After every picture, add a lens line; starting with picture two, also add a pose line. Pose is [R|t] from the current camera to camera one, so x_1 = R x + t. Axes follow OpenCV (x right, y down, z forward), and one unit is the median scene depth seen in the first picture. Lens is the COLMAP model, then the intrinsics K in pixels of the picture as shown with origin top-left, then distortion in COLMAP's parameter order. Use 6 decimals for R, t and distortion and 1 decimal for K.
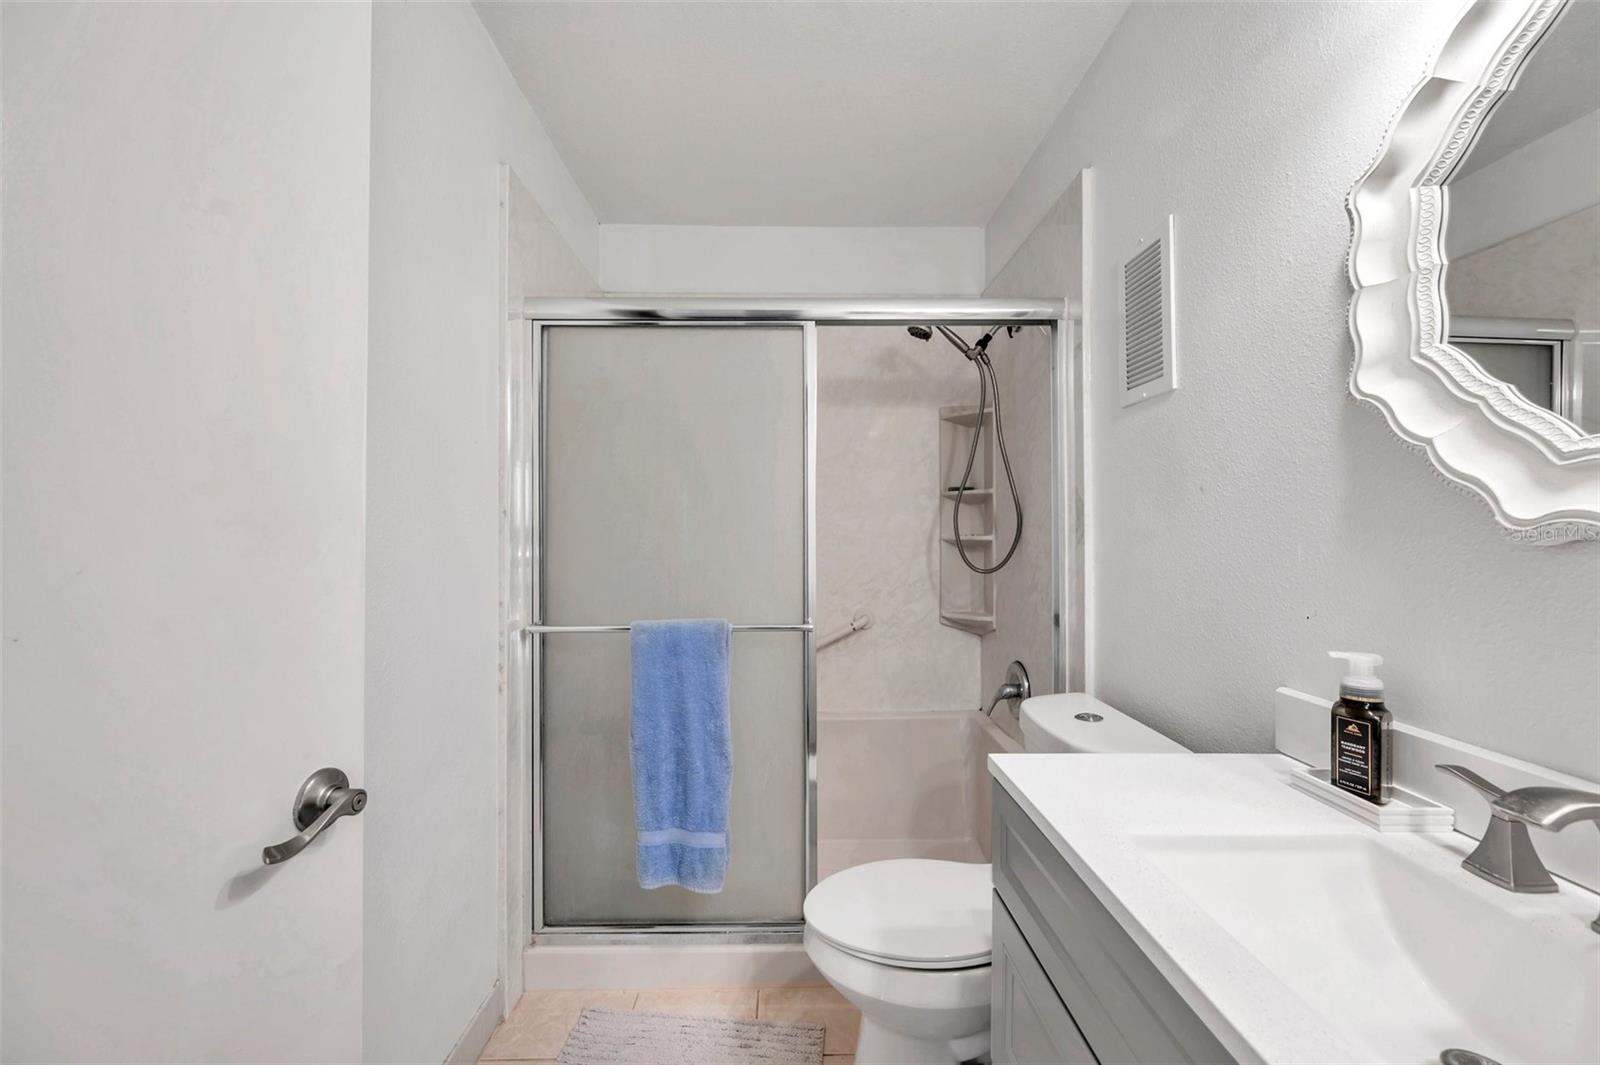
lens RADIAL K [[628.7, 0, 797.8], [0, 628.7, 530.6], [0, 0, 1]] dist [-0.001352, -0.000131]
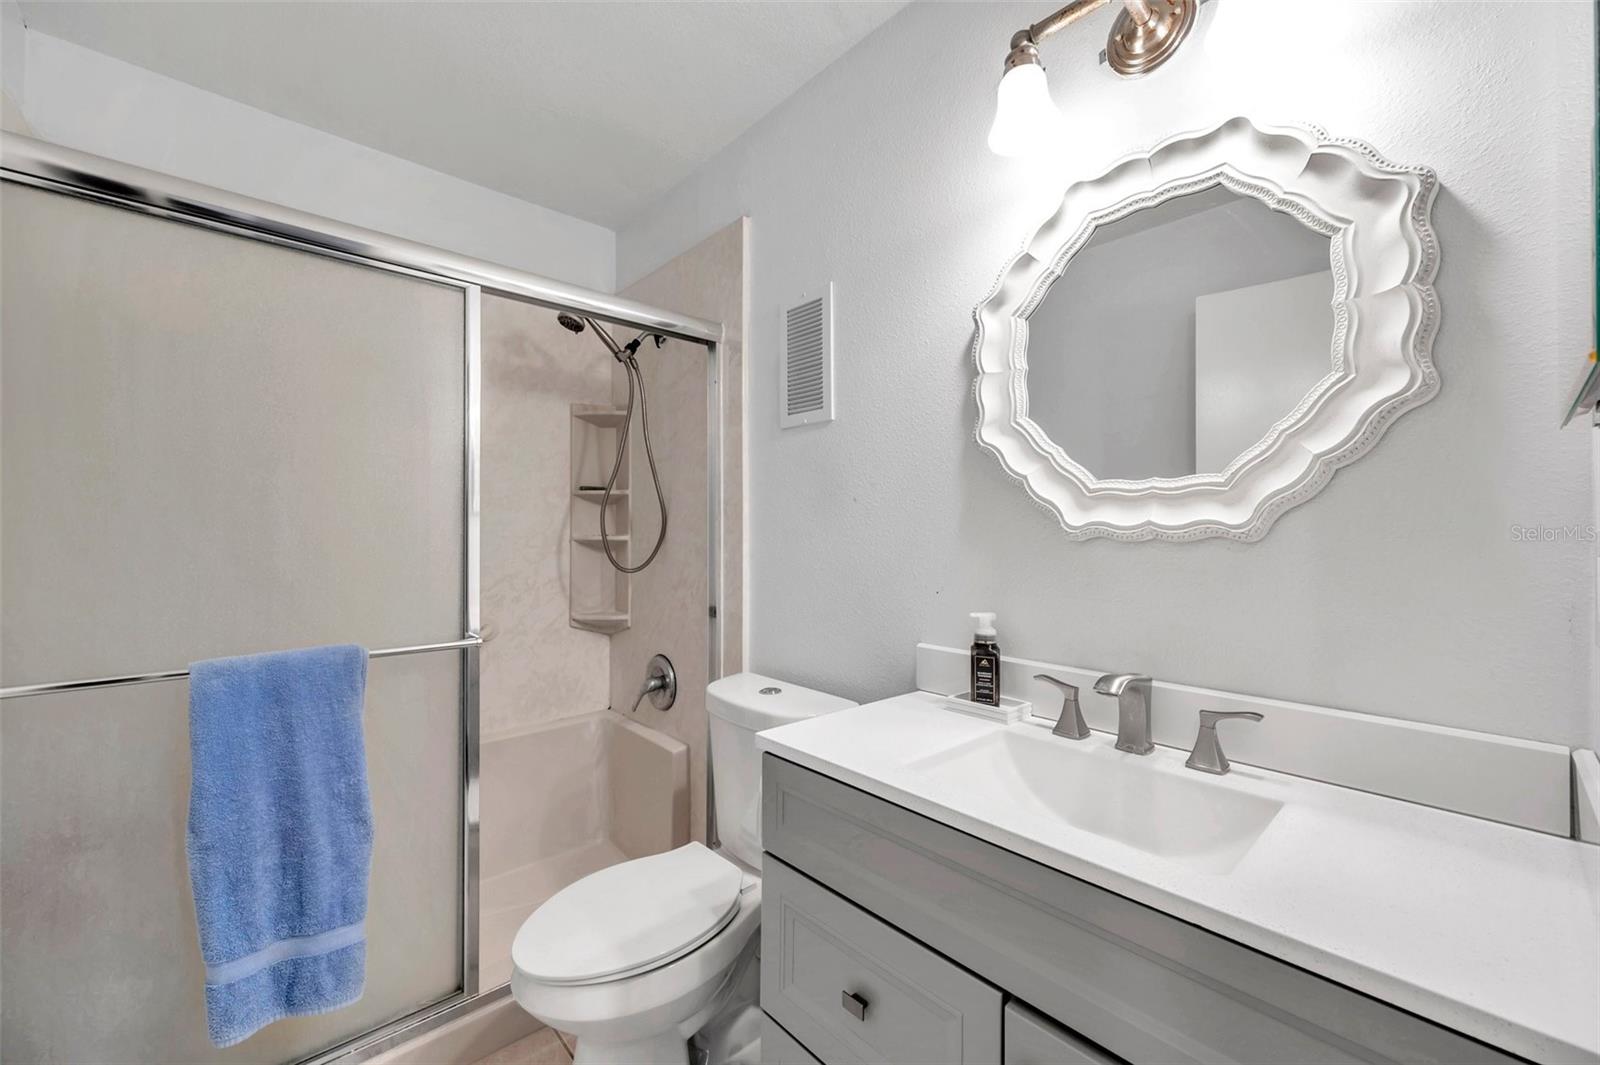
lens RADIAL K [[628.7, 0, 797.8], [0, 628.7, 530.6], [0, 0, 1]] dist [-0.001352, -0.000131]
pose [[0.758255, 0.006036, 0.651930, -0.264661], [-0.005602, 0.999981, -0.002743, 0.001655], [-0.651934, -0.001572, 0.758274, 0.082992]]
